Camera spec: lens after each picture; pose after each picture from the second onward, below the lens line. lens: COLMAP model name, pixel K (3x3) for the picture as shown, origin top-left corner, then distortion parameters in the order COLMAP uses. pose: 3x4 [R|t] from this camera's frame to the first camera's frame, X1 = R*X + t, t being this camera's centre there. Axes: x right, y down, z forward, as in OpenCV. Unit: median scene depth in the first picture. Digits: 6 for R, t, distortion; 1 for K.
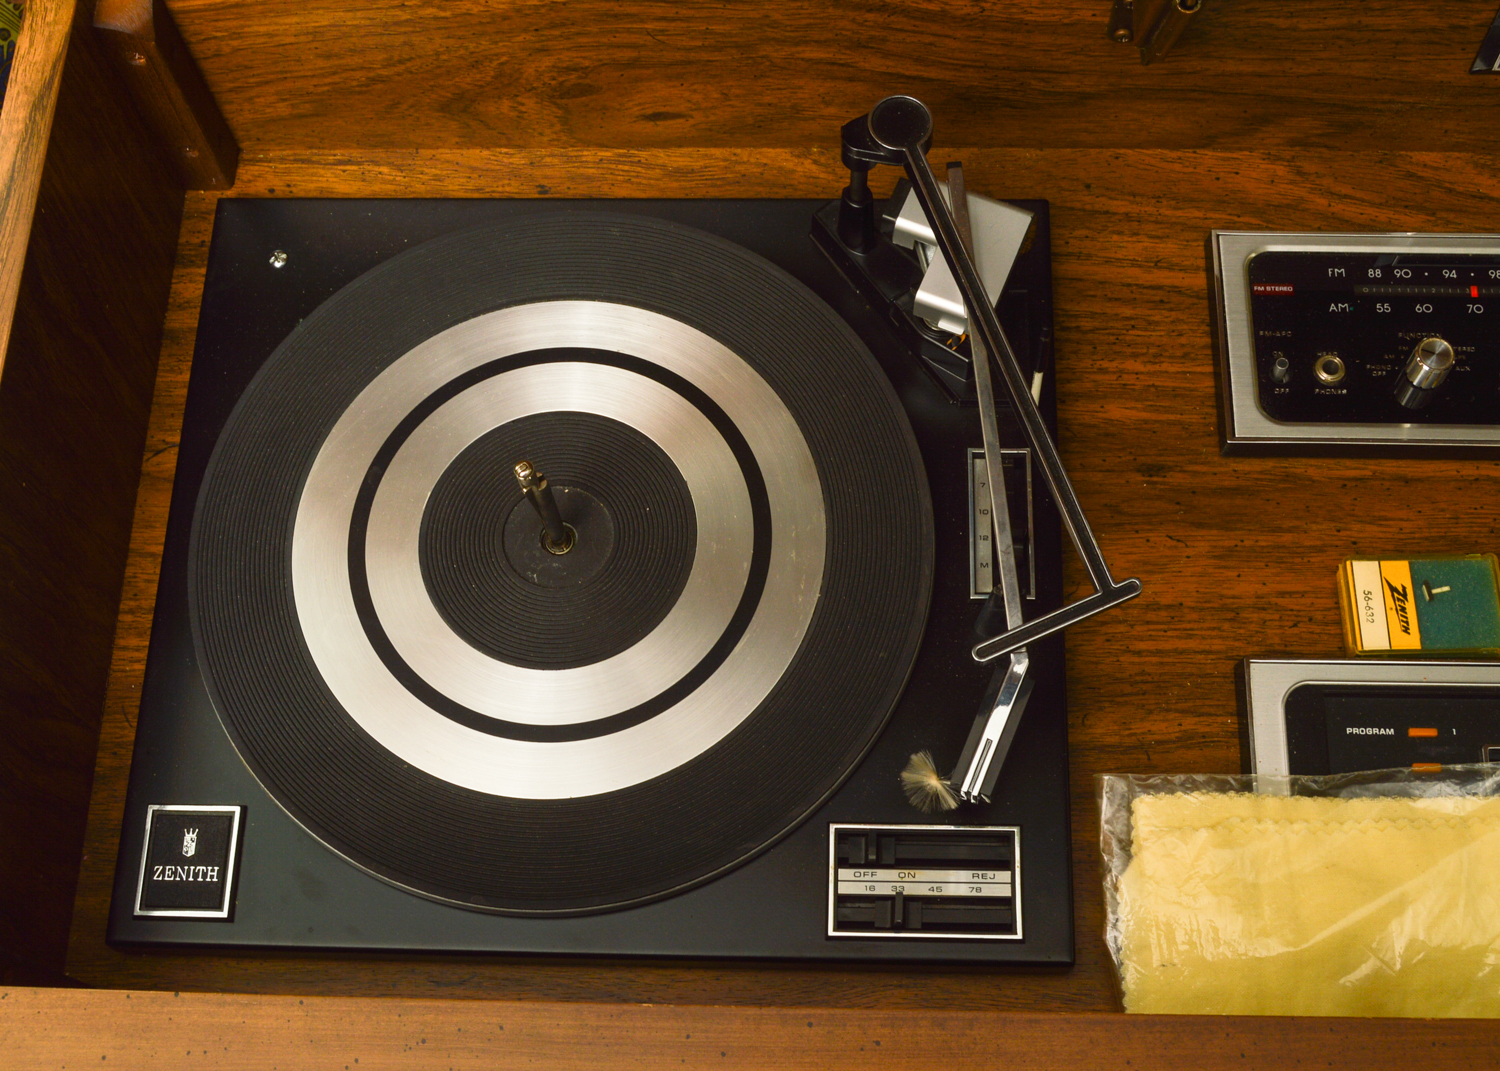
lens RADIAL K [[1942.8, 0, 750.0], [0, 1942.8, 535.5], [0, 0, 1]] dist [-0.067197, 0.020786]
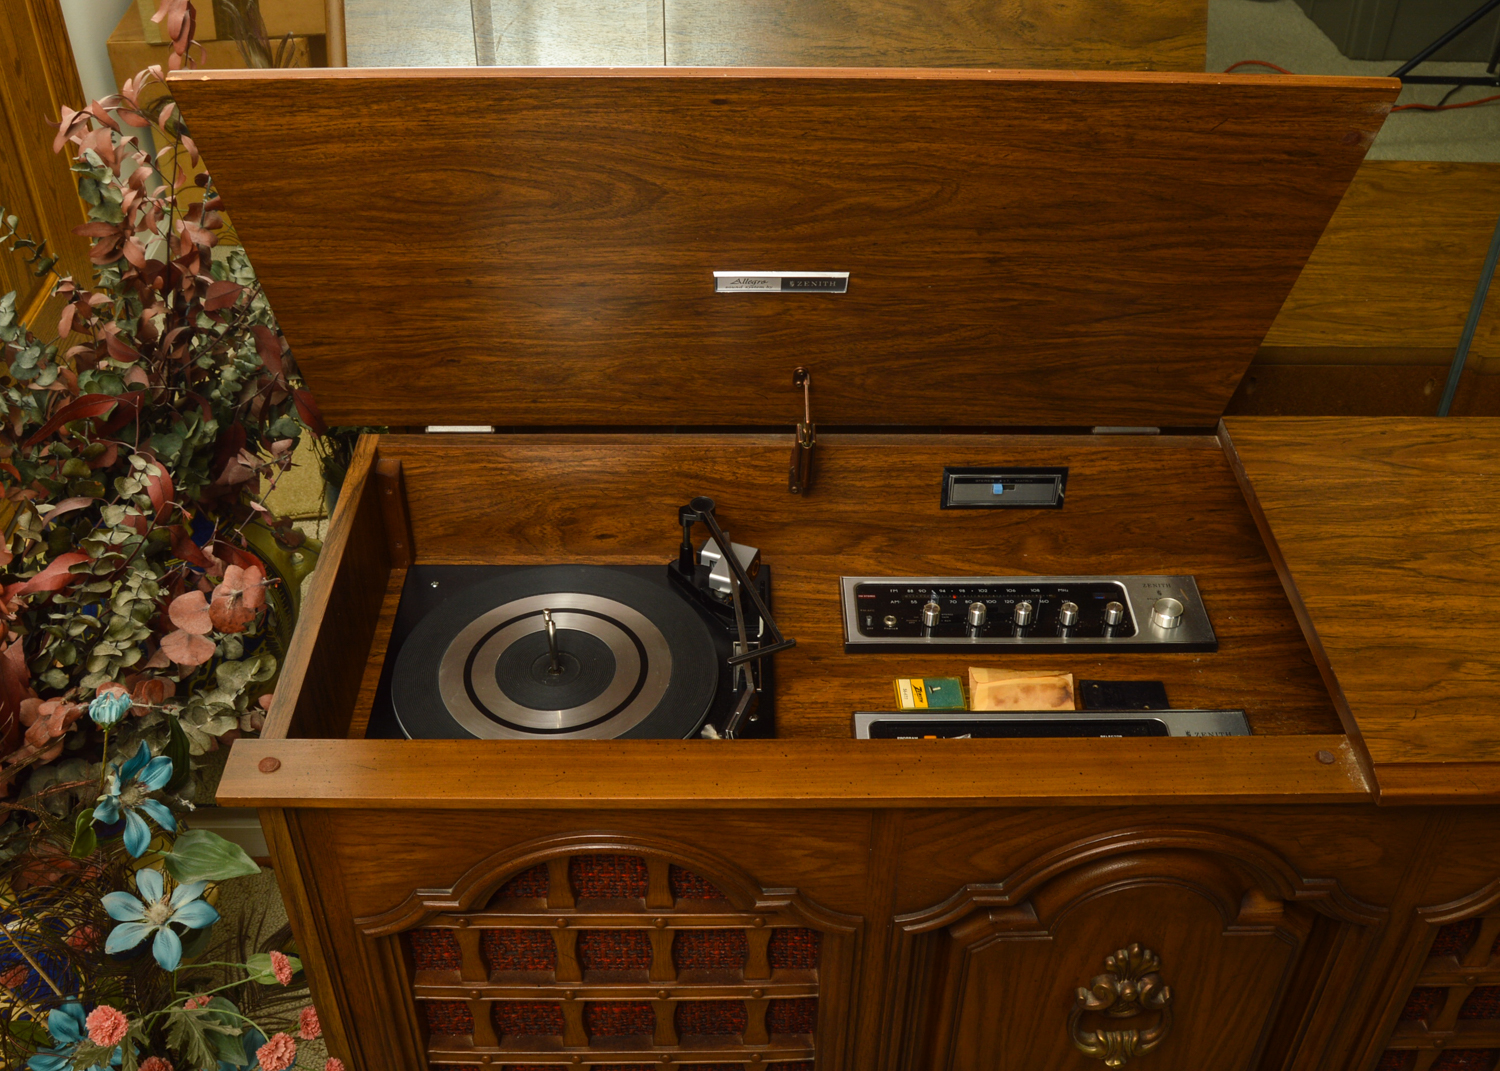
lens RADIAL K [[1515.1, 0, 751.0], [0, 1515.1, 472.7], [0, 0, 1]] dist [-0.106543, 0.001994]
pose [[0.997925, 0.015993, 0.062367, 0.017538], [0.018879, 0.853391, -0.520930, 0.757826], [-0.061555, 0.521026, 0.851318, -0.679041]]
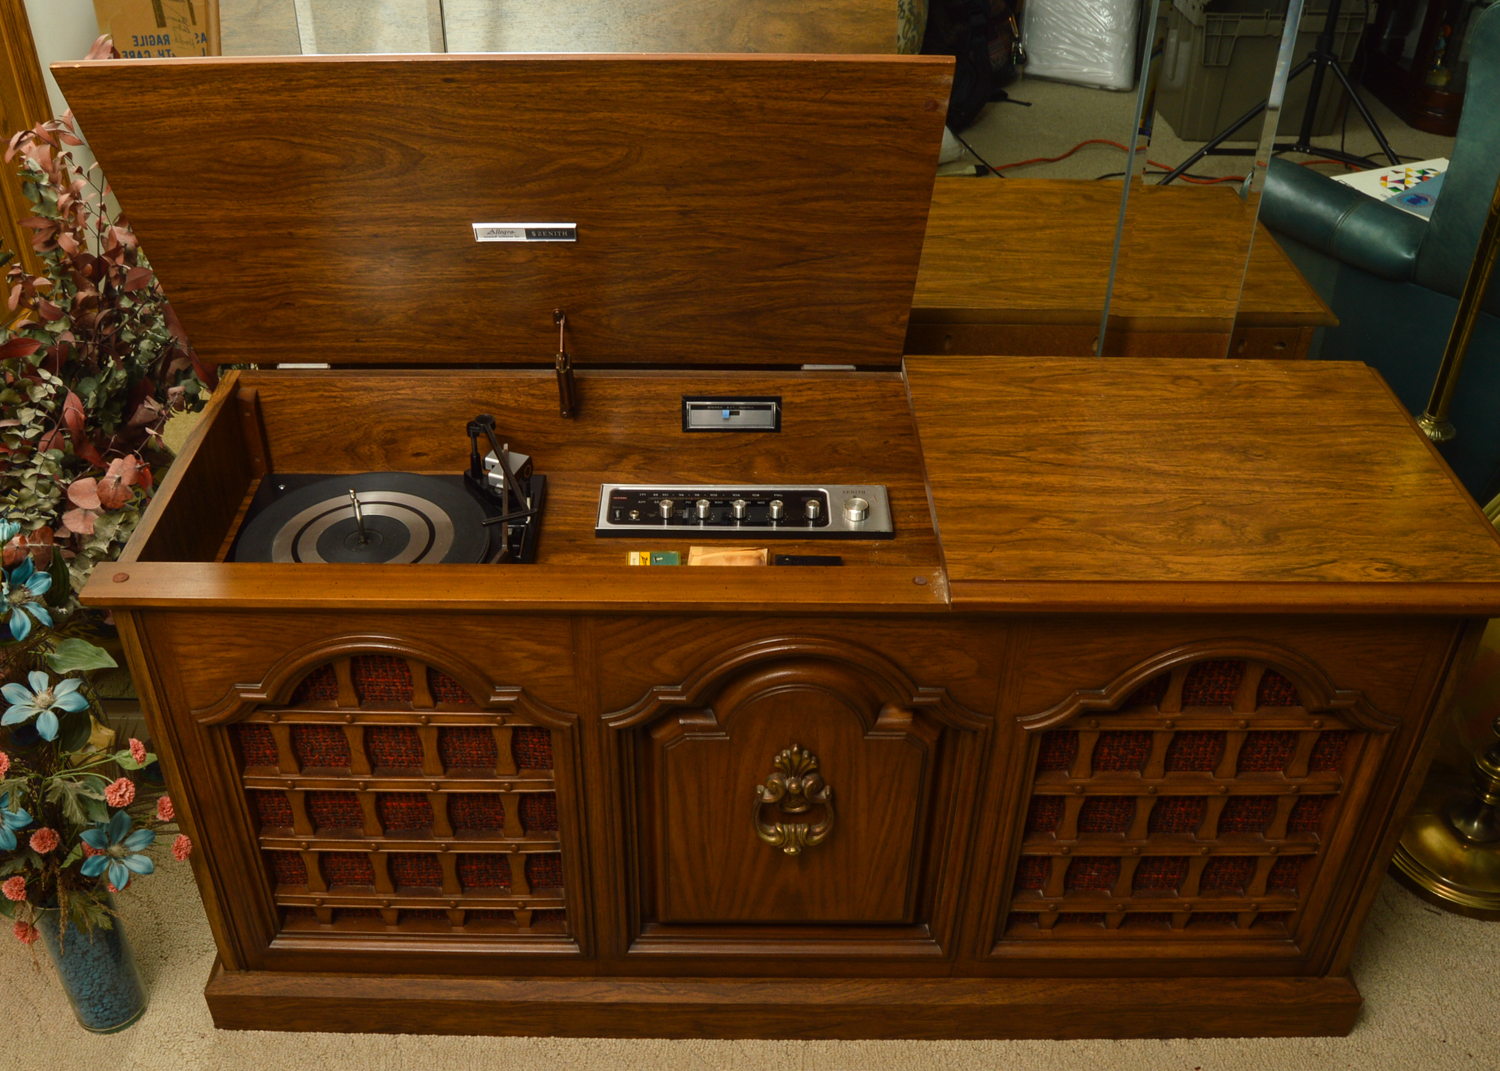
lens RADIAL K [[1411.7, 0, 698.6], [0, 1411.7, 538.3], [0, 0, 1]] dist [-0.127988, 0.009964]
pose [[0.998756, 0.021980, 0.044753, 0.323963], [0.005120, 0.847621, -0.530577, 1.161782], [-0.049596, 0.530146, 0.846454, -0.860437]]
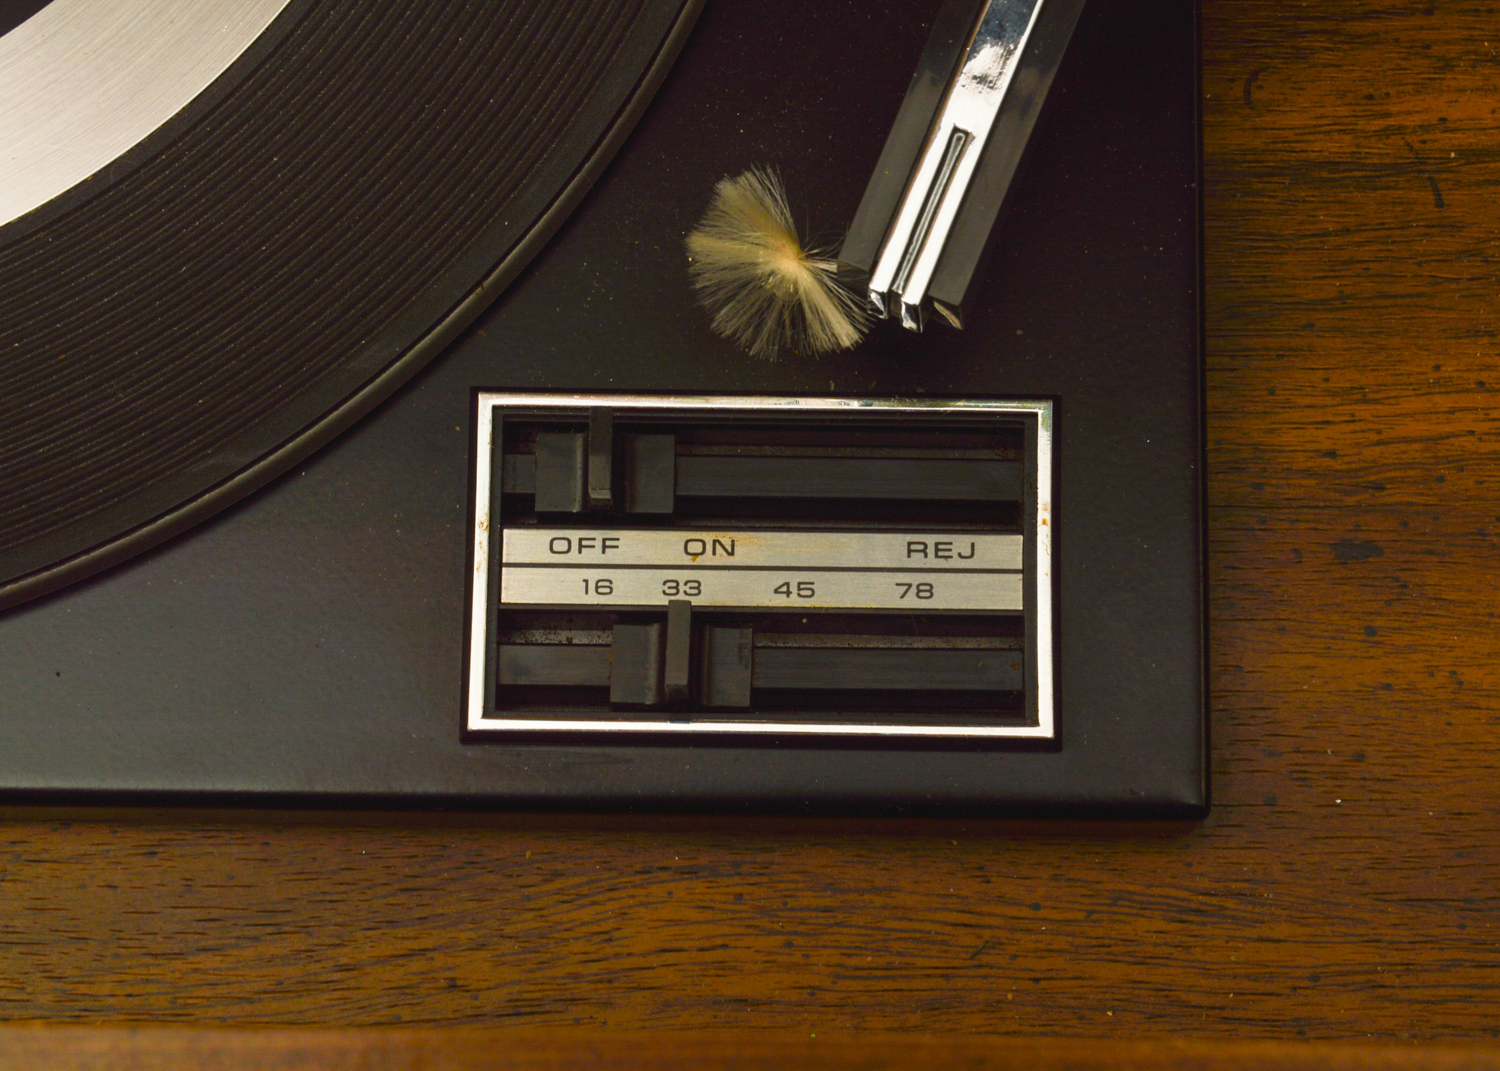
lens RADIAL K [[3554.3, 0, 750.0], [0, 3554.3, 535.5], [0, 0, 1]] dist [-0.024192, -0.059560]
pose [[0.999013, -0.004712, 0.044178, 0.058163], [-0.003492, 0.982960, 0.183787, 0.058789], [-0.044291, -0.183759, 0.981973, 0.385158]]
